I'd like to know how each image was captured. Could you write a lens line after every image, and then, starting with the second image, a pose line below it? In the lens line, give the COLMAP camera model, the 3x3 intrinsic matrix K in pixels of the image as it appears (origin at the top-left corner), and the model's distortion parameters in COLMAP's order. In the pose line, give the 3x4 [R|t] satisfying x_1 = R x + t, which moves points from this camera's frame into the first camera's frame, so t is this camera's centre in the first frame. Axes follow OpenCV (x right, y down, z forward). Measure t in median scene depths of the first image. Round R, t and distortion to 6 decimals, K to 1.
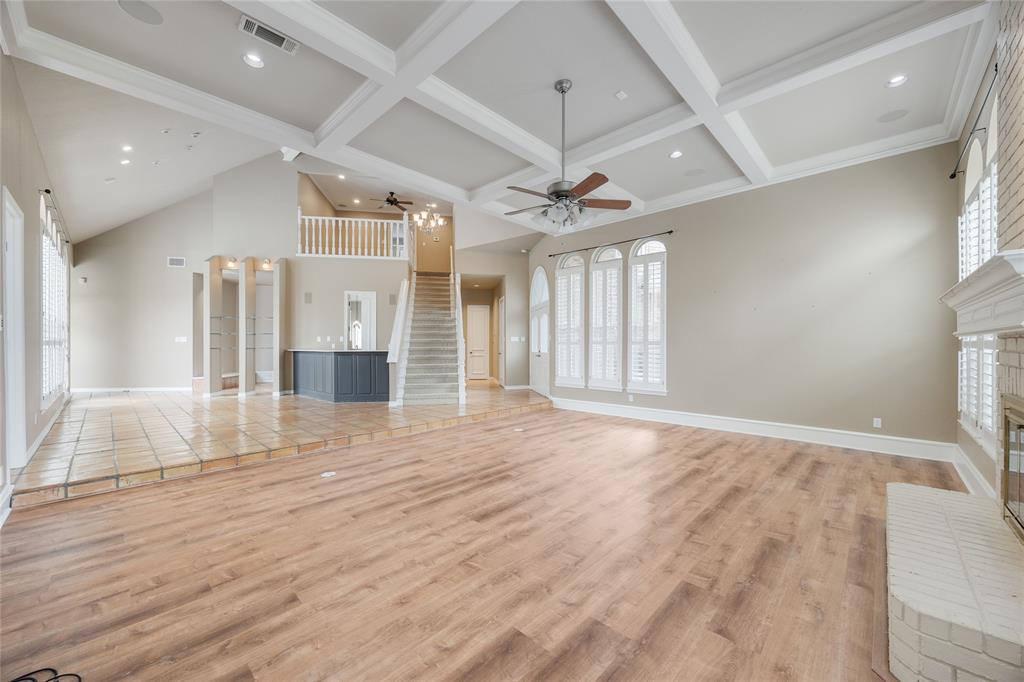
lens RADIAL K [[391.1, 0, 516.6], [0, 391.1, 347.7], [0, 0, 1]] dist [-0.002615, -0.000506]
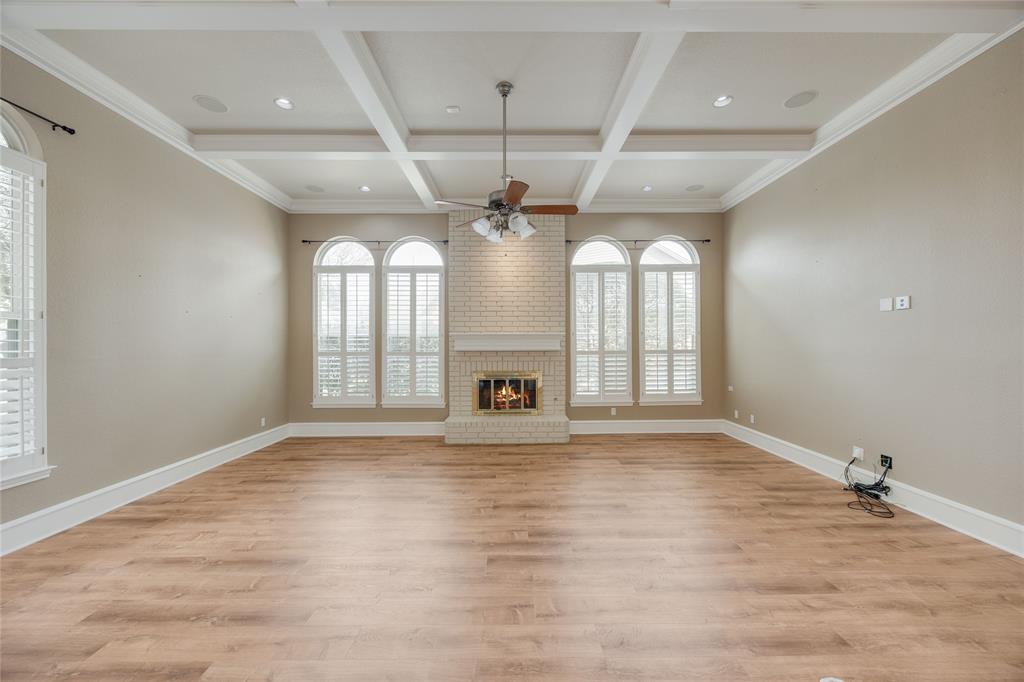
lens RADIAL K [[393.1, 0, 515.6], [0, 393.1, 344.9], [0, 0, 1]] dist [-0.006611, -0.000369]
pose [[-0.694921, 0.007408, 0.719047, -0.458372], [0.009992, 0.999950, -0.000645, -0.034449], [-0.719016, 0.006736, -0.694961, 1.292839]]
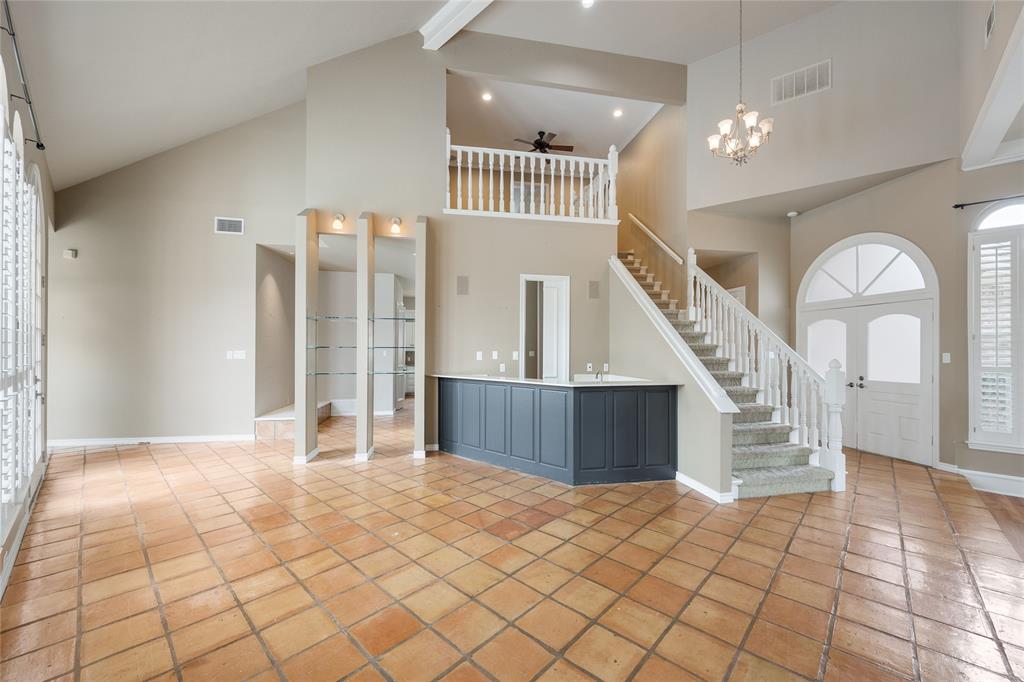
lens RADIAL K [[391.1, 0, 506.6], [0, 391.1, 352.0], [0, 0, 1]] dist [-0.002615, -0.000506]
pose [[0.999903, 0.003415, 0.013487, -0.948182], [-0.003347, 0.999982, -0.005005, -0.049916], [-0.013503, 0.004959, 0.999897, 0.829260]]
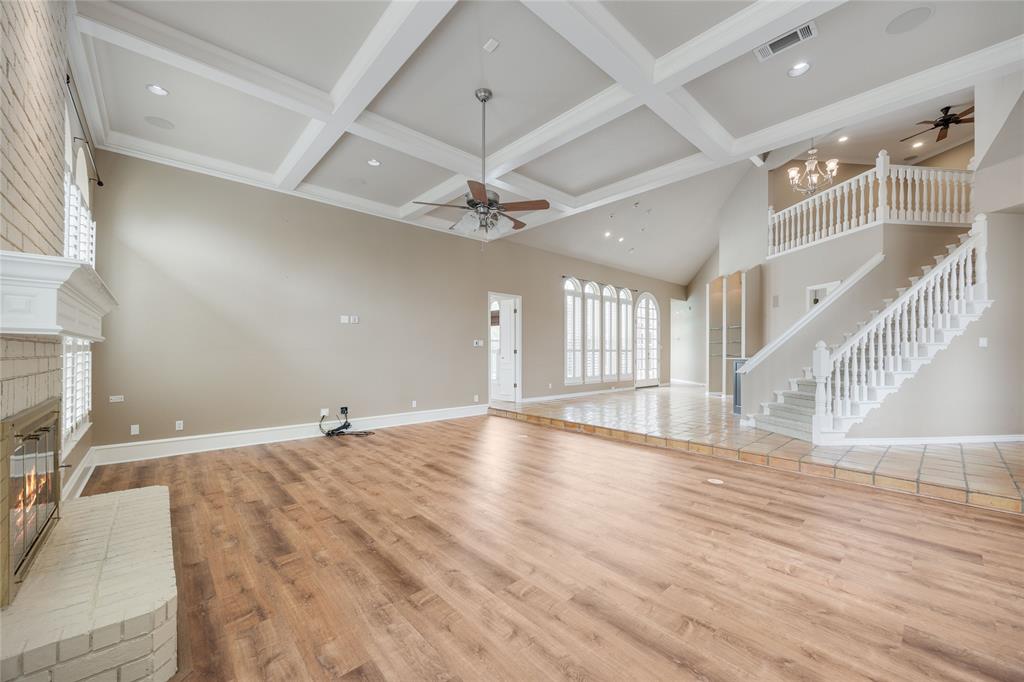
lens RADIAL K [[391.1, 0, 512.2], [0, 391.1, 352.7], [0, 0, 1]] dist [-0.002615, -0.000506]
pose [[-0.081012, 0.002844, -0.996709, 0.877259], [-0.011223, 0.999930, 0.003766, -0.006220], [0.996650, 0.011491, -0.080975, 0.909442]]
